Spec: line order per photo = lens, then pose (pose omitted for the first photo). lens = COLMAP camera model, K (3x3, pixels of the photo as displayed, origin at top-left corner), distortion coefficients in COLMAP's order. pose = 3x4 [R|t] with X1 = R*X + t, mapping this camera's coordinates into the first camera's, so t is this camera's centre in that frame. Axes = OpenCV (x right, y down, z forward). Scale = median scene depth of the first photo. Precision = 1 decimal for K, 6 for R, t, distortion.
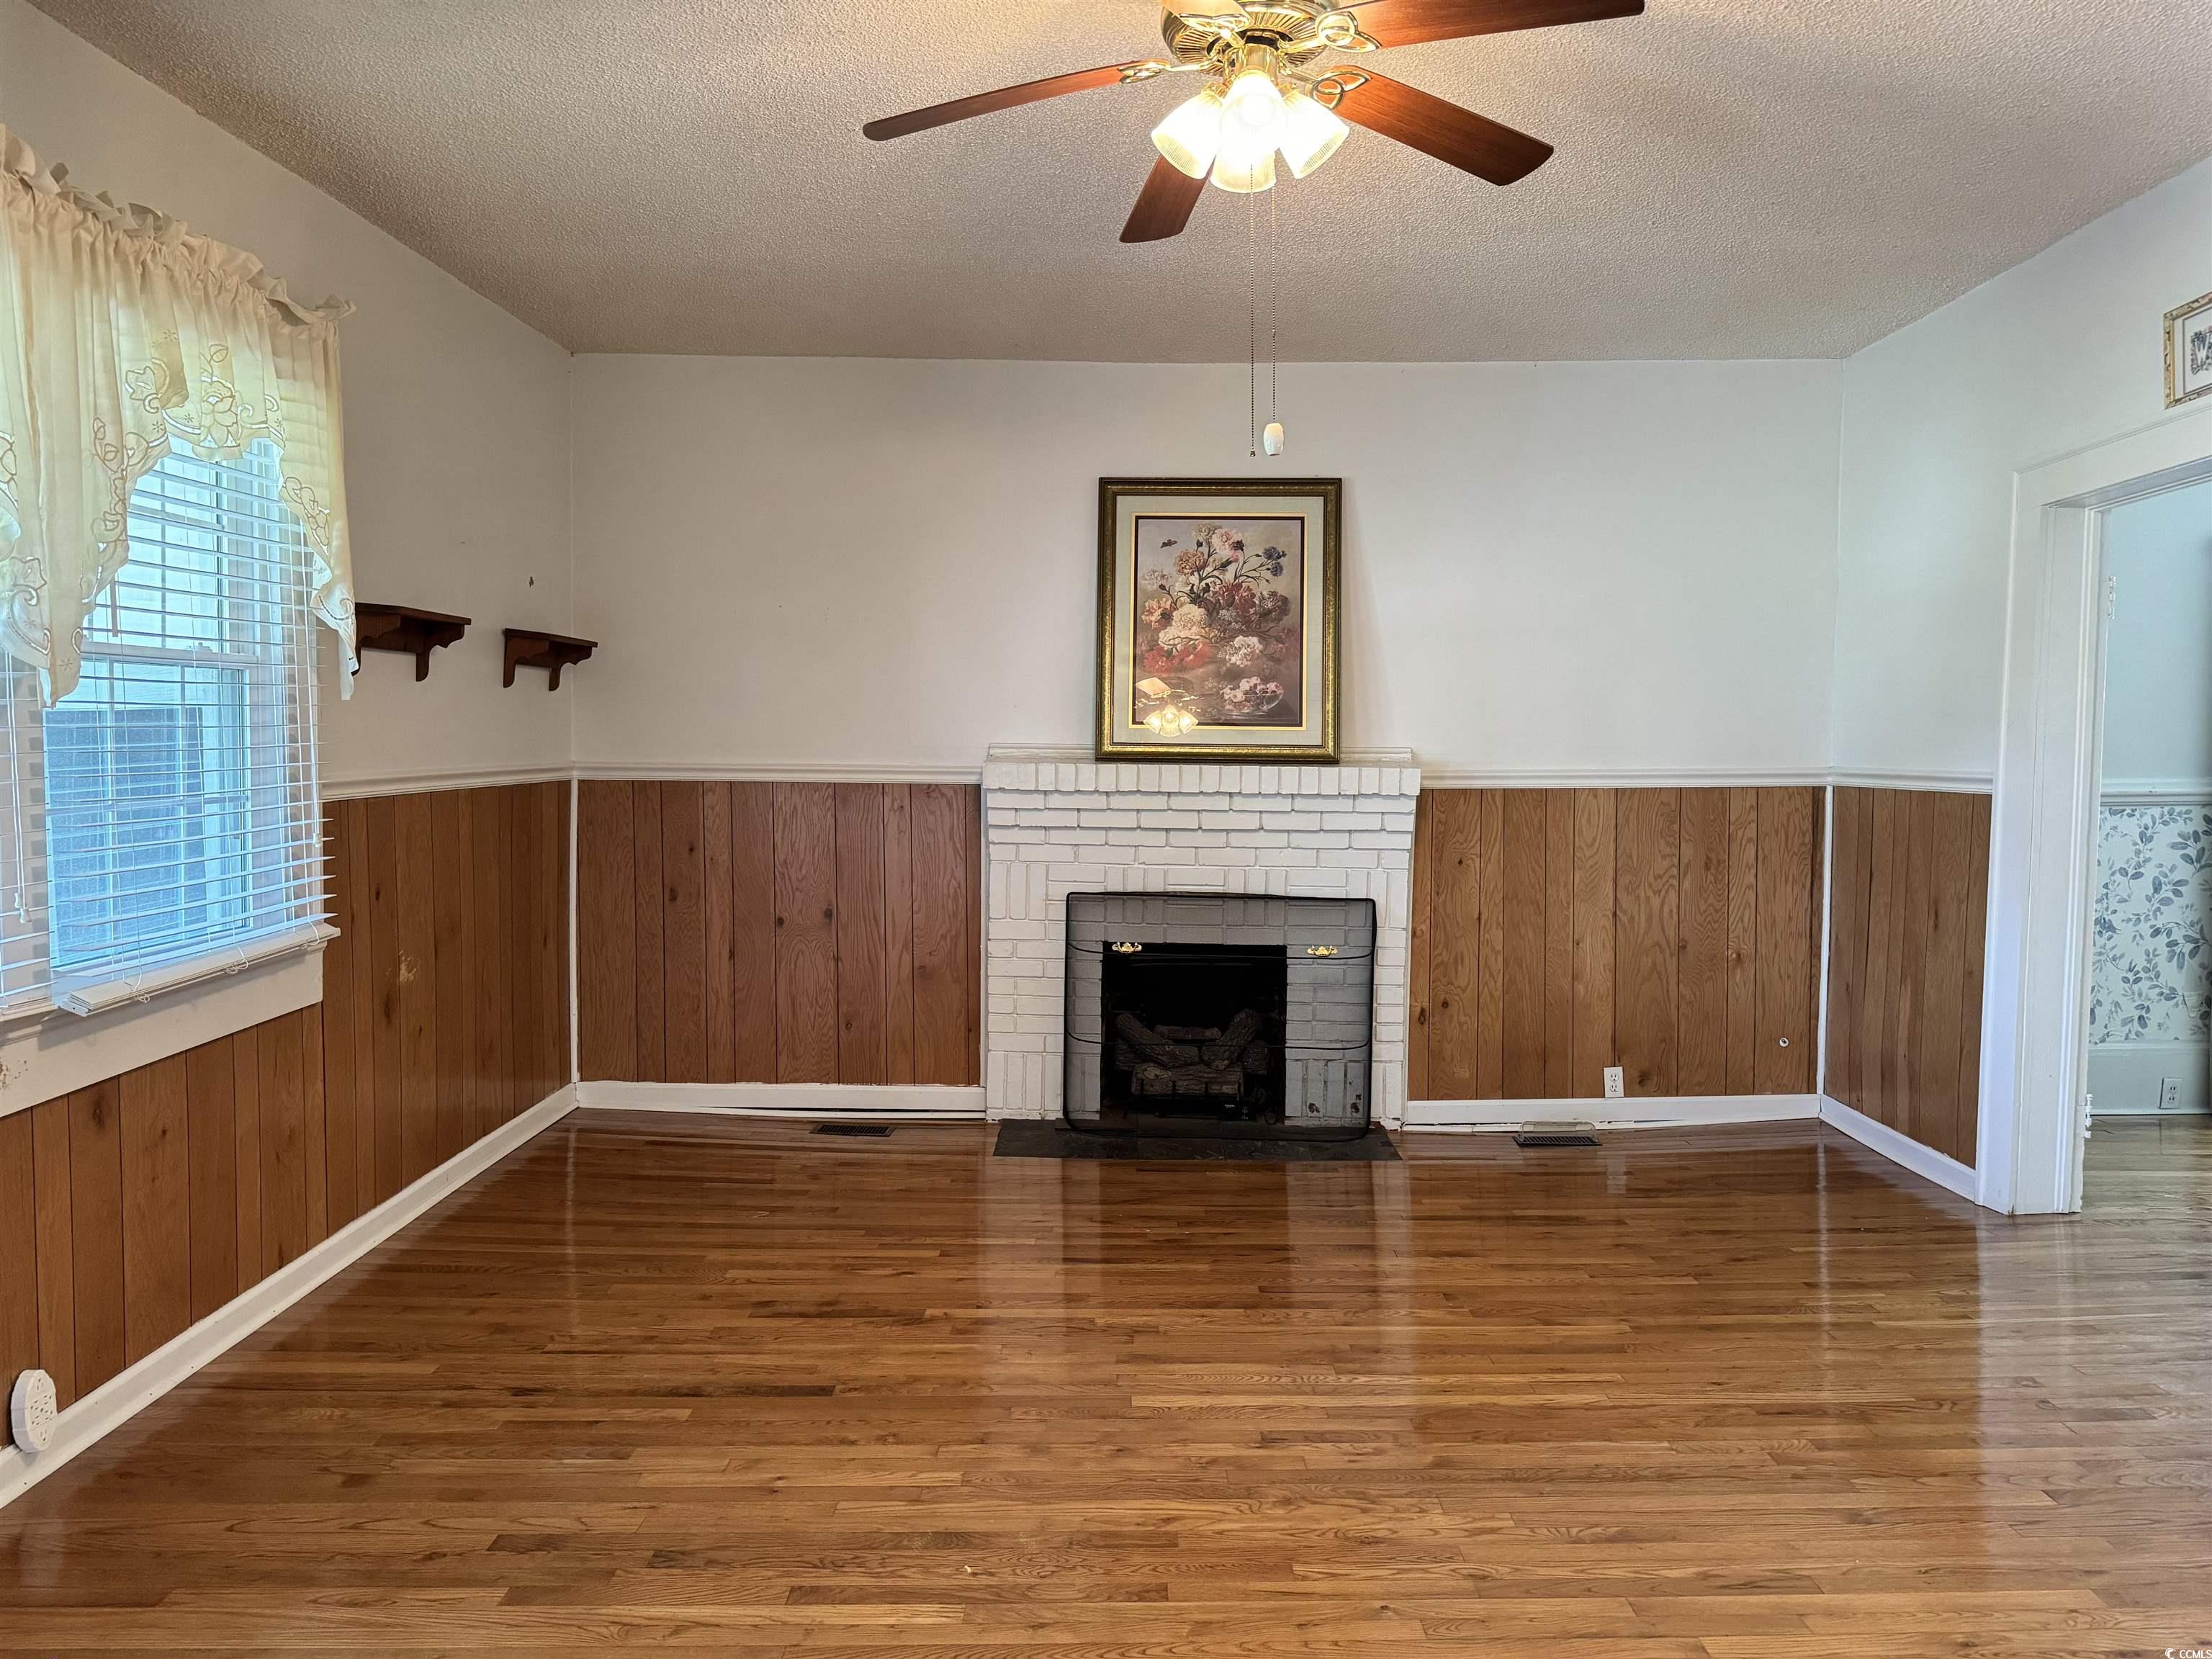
lens RADIAL K [[1552.2, 0, 1126.5], [0, 1552.2, 824.7], [0, 0, 1]] dist [0.084554, -0.098455]
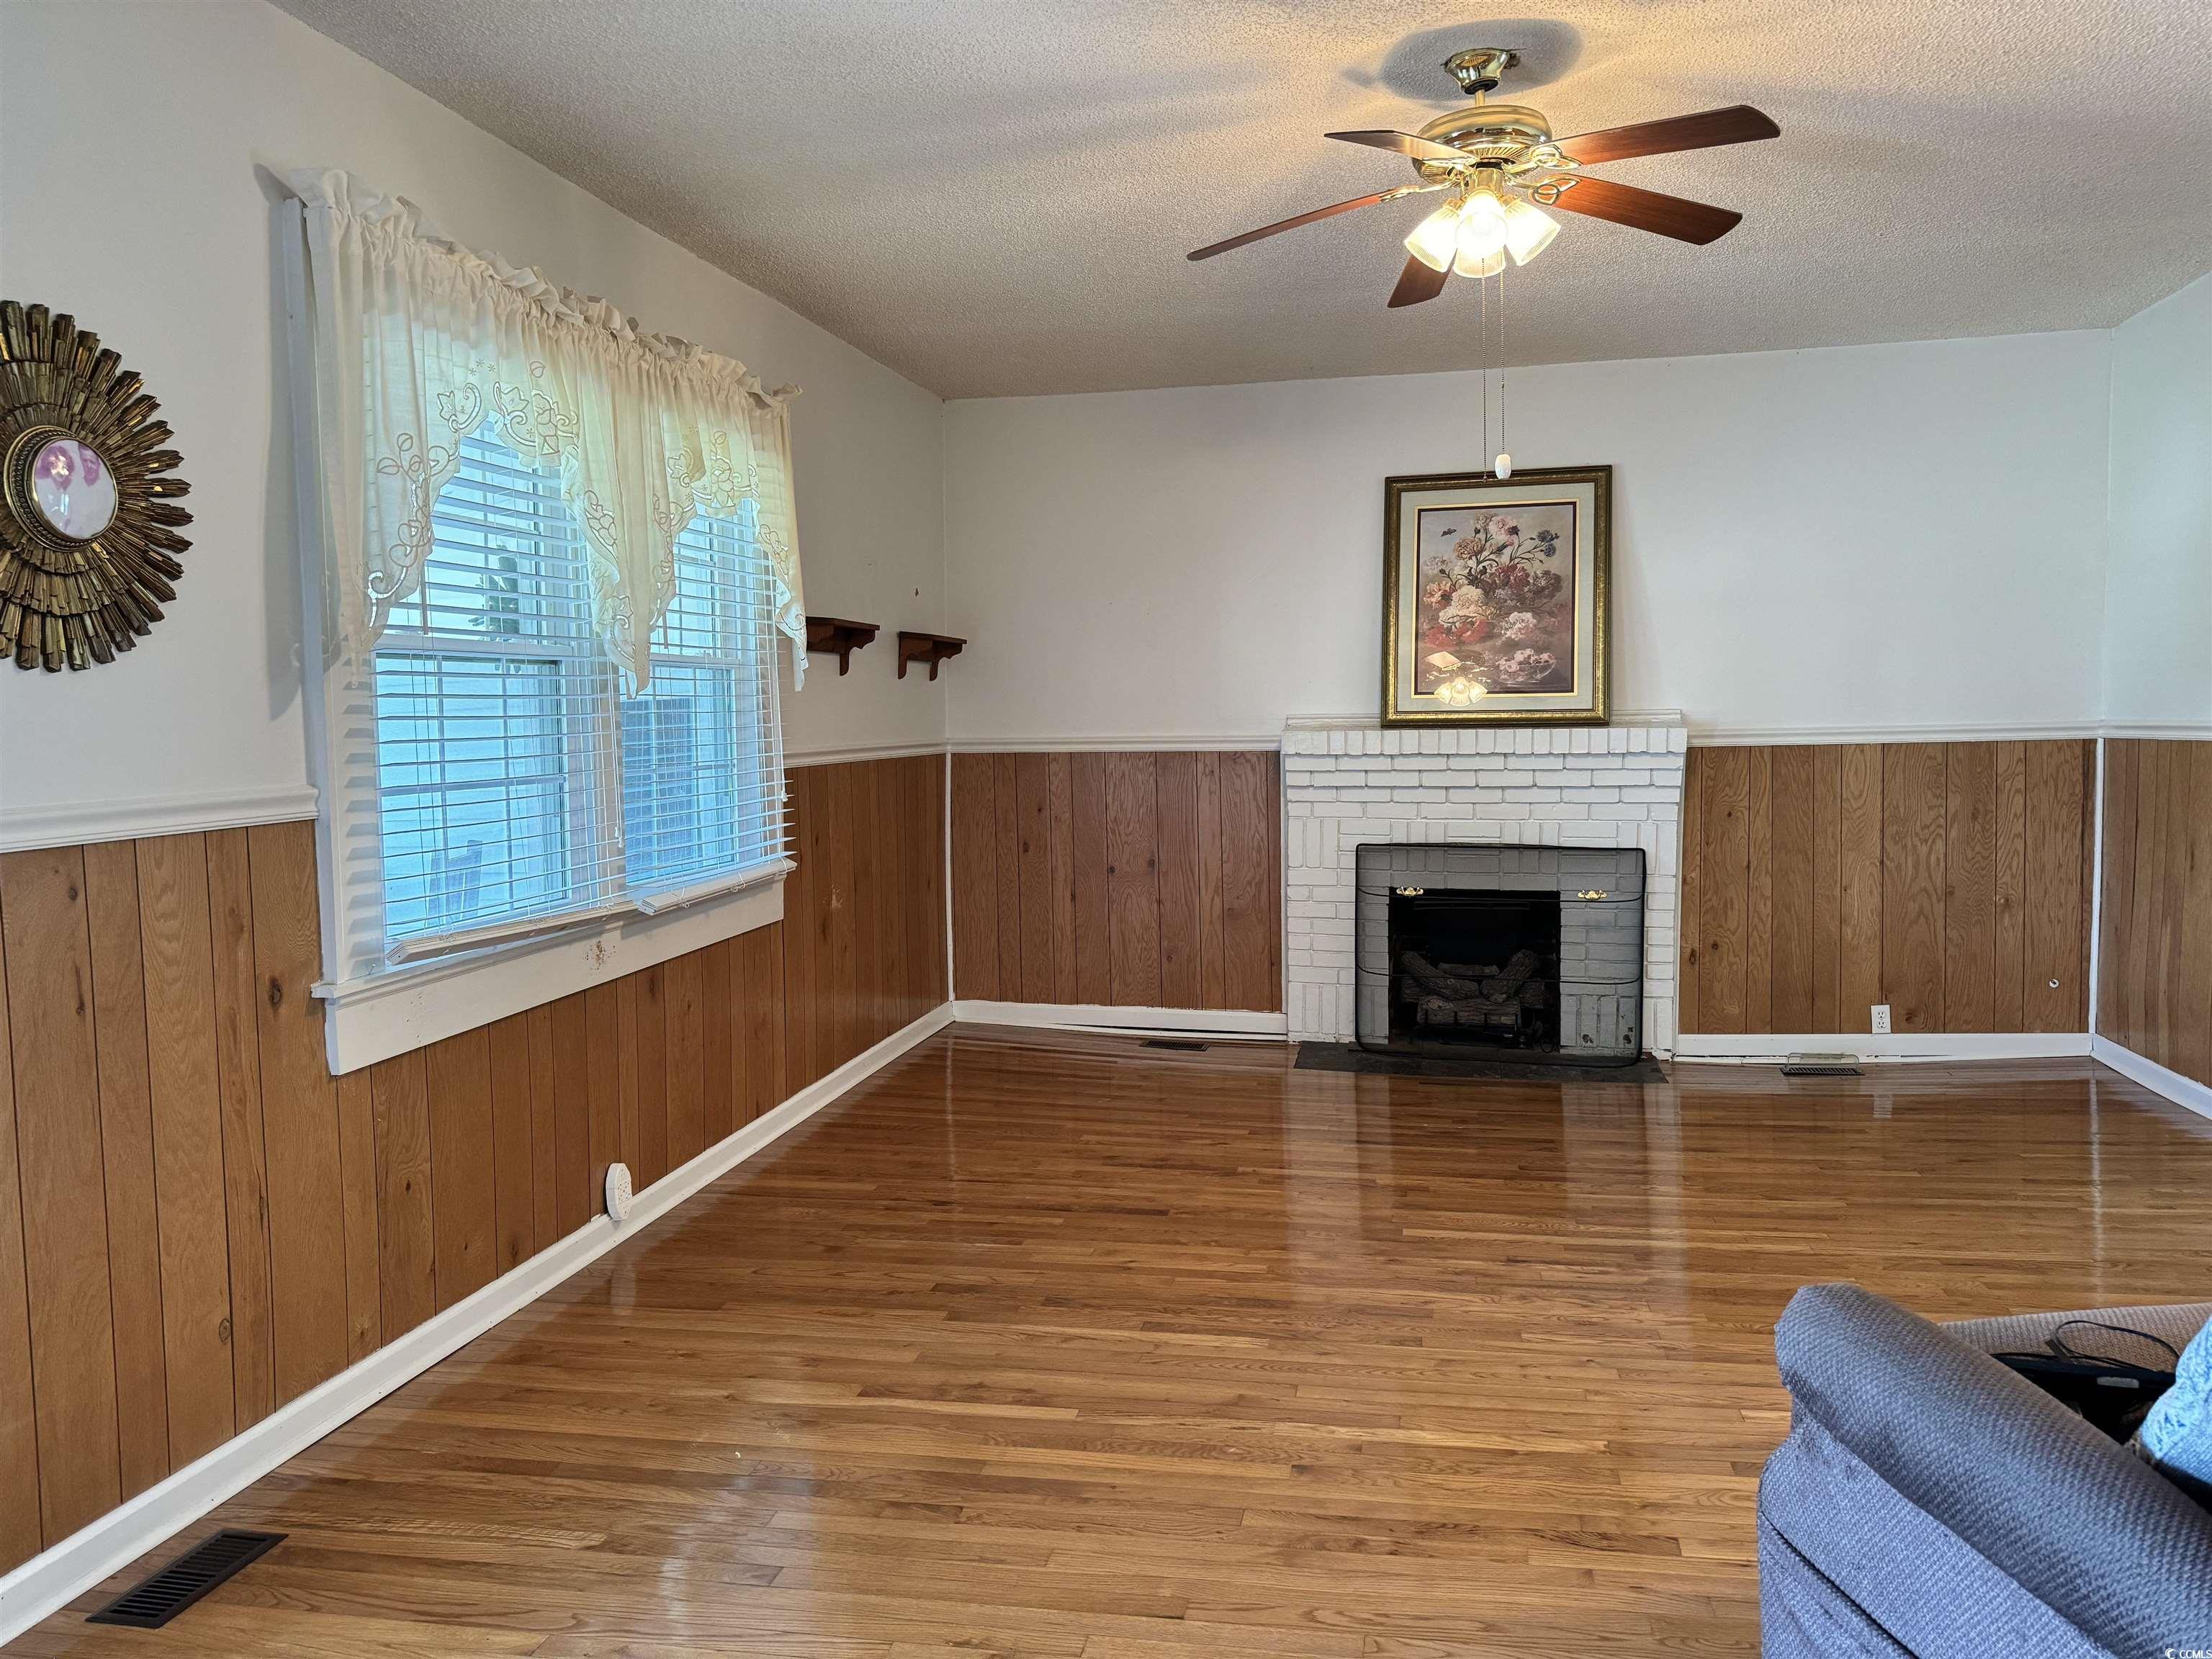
lens RADIAL K [[1552.2, 0, 1097.4], [0, 1552.2, 829.7], [0, 0, 1]] dist [0.084554, -0.098455]
pose [[0.976824, -0.004972, -0.213985, 0.021012], [0.008543, 0.999839, 0.015768, 0.014179], [0.213872, -0.017231, 0.976710, -0.166008]]
